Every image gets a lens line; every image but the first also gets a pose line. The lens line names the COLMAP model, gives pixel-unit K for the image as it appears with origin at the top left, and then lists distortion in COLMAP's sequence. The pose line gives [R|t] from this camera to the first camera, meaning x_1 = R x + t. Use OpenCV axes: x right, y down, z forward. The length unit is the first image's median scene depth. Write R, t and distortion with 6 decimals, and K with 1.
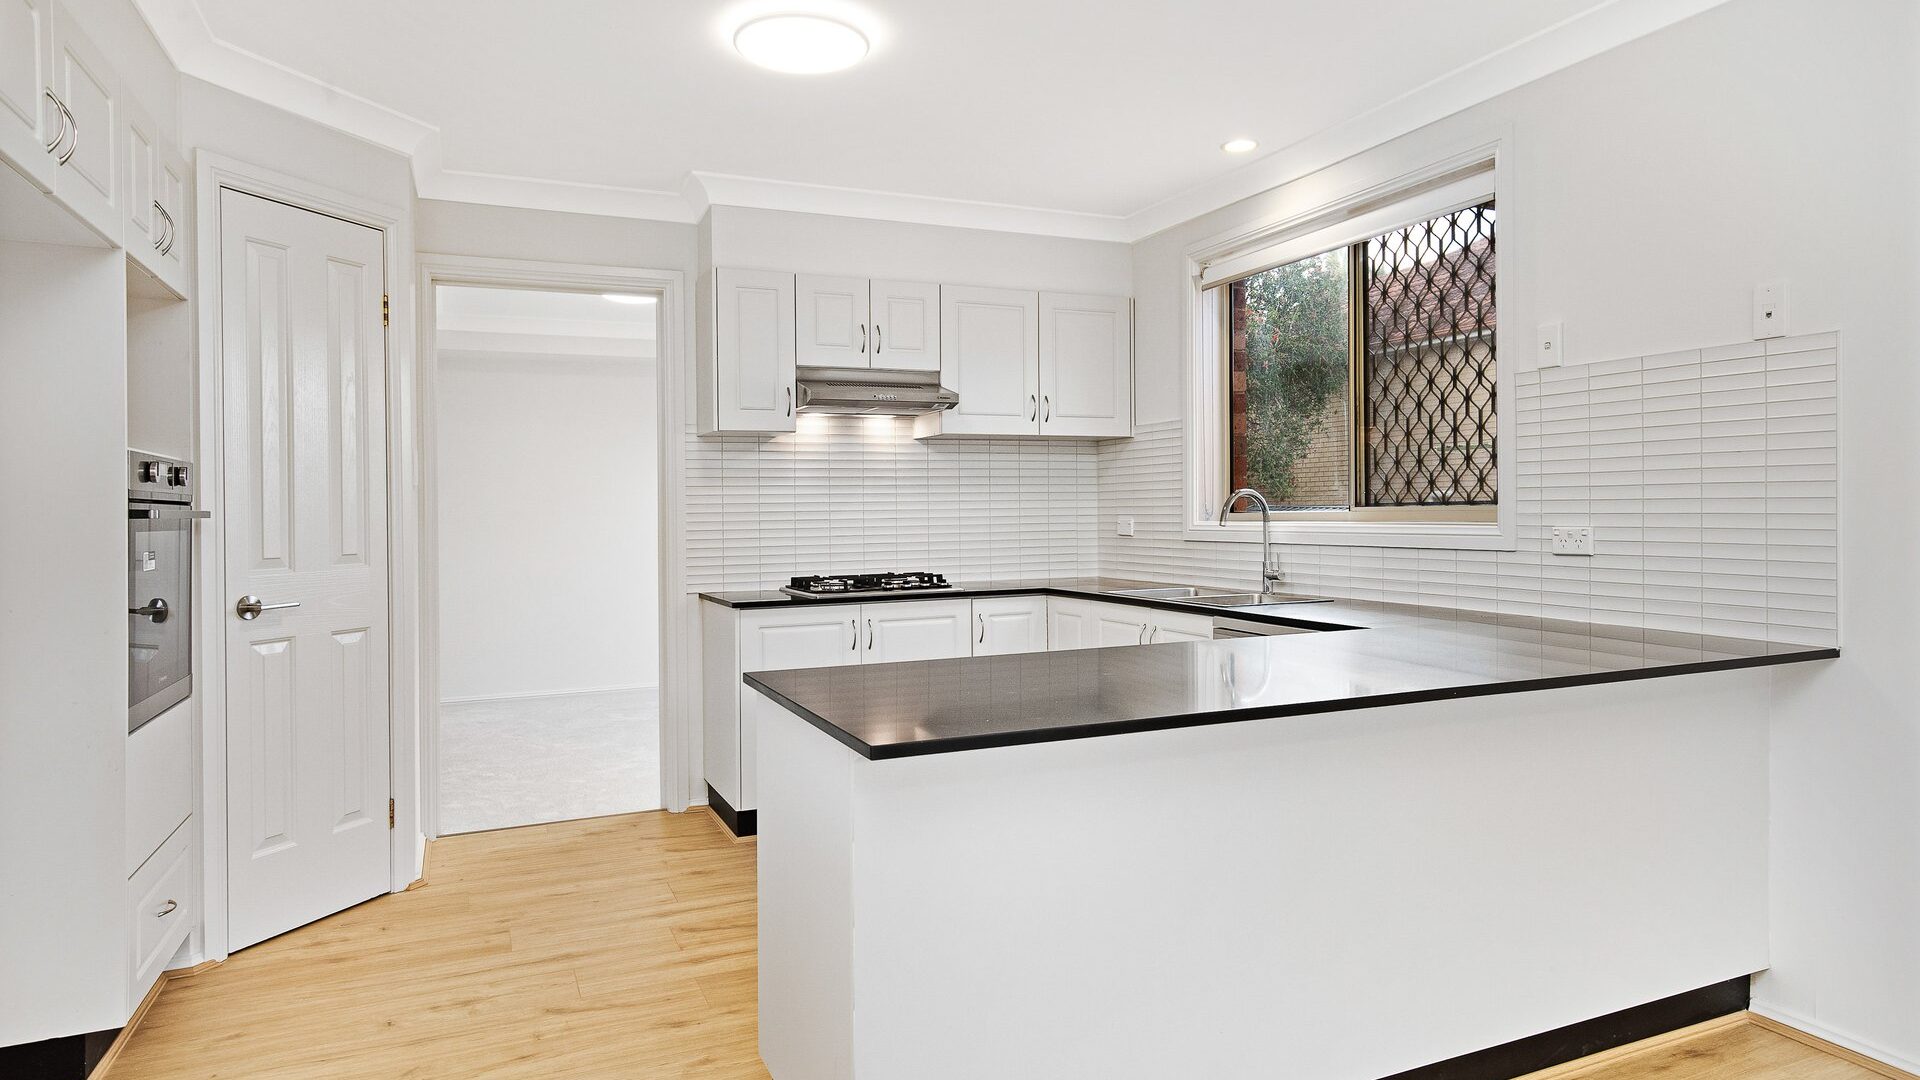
lens RADIAL K [[1116.2, 0, 963.8], [0, 1116.2, 532.0], [0, 0, 1]] dist [0.005005, 0.000128]
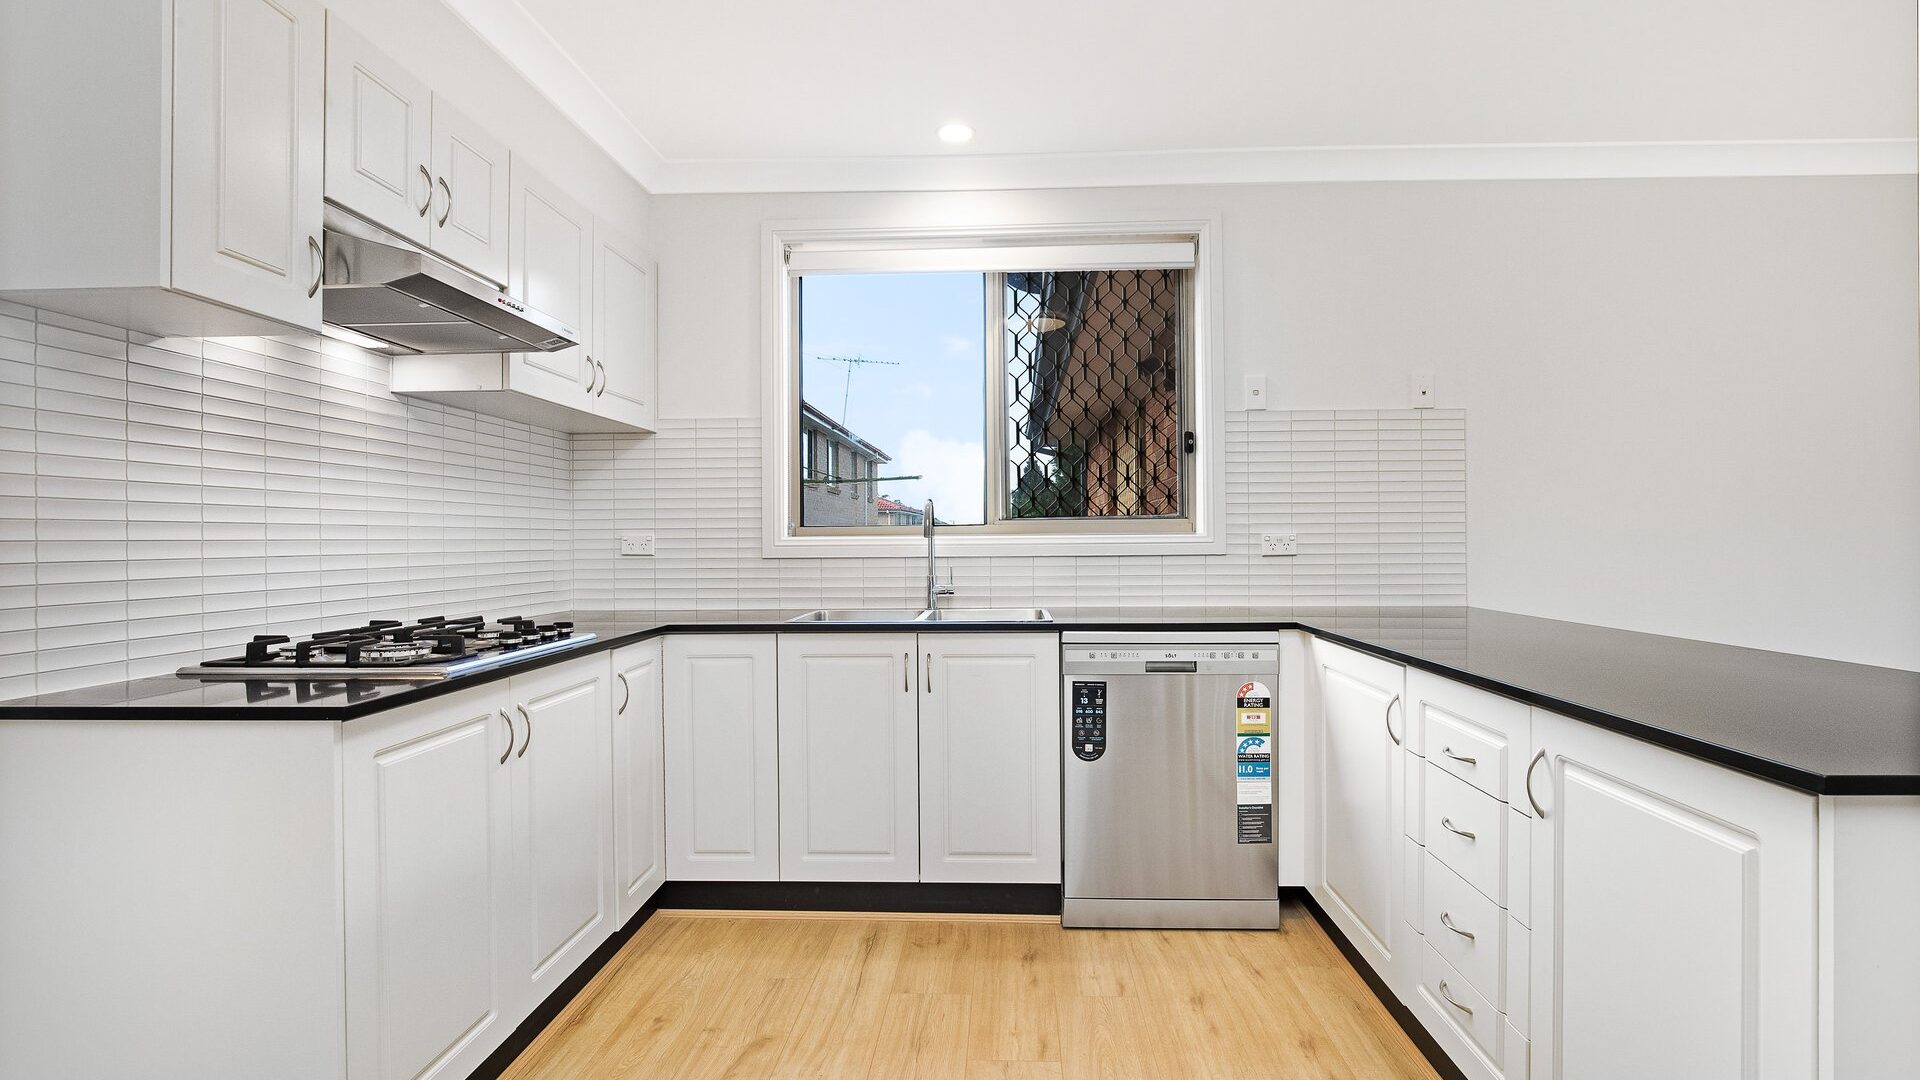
lens RADIAL K [[891.5, 0, 965.7], [0, 891.5, 539.7], [0, 0, 1]] dist [-0.005258, -0.000016]
pose [[0.441042, 0.010746, 0.897422, -0.394885], [0.019724, 0.999571, -0.021663, 0.012375], [-0.897270, 0.027255, 0.440641, 0.631827]]
